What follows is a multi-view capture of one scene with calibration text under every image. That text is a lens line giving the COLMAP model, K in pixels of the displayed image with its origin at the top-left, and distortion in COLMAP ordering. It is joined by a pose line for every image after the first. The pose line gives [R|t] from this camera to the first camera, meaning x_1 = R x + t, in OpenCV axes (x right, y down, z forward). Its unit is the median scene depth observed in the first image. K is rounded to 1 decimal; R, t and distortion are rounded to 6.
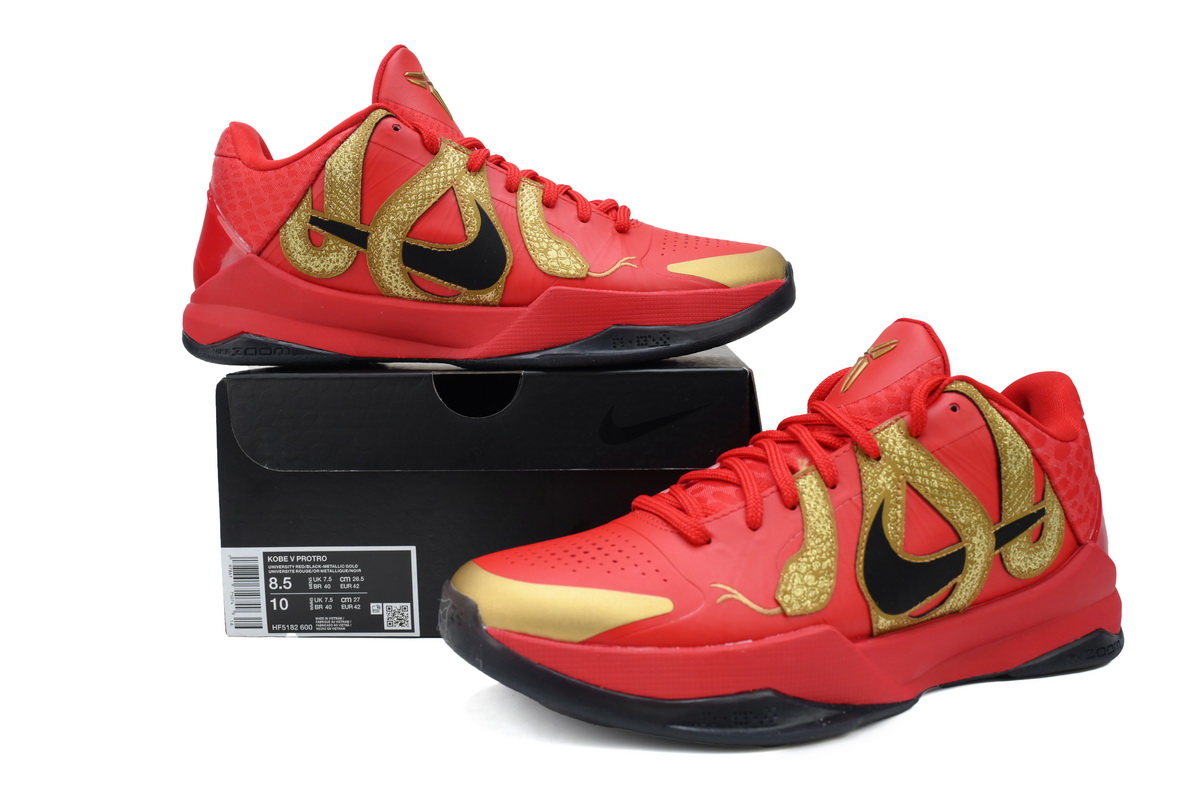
lens RADIAL K [[1108.5, 0, 600.0], [0, 1108.5, 400.0], [0, 0, 1]] dist [-0.000619, -0.006306]
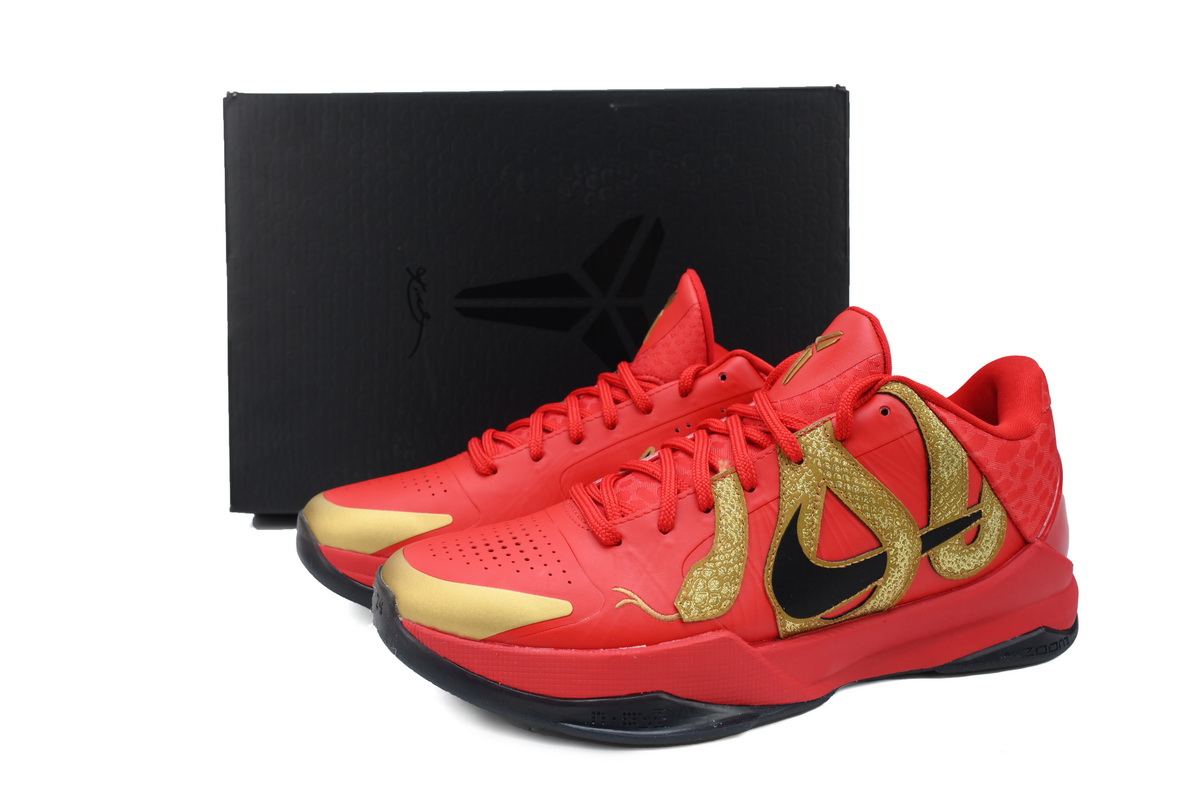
lens RADIAL K [[1108.5, 0, 600.0], [0, 1108.5, 400.0], [0, 0, 1]] dist [-0.000619, -0.006306]
pose [[0.990732, 0.023916, -0.133708, 0.205764], [-0.006239, 0.991351, 0.131090, -0.133331], [0.135687, -0.129041, 0.982312, 0.001285]]
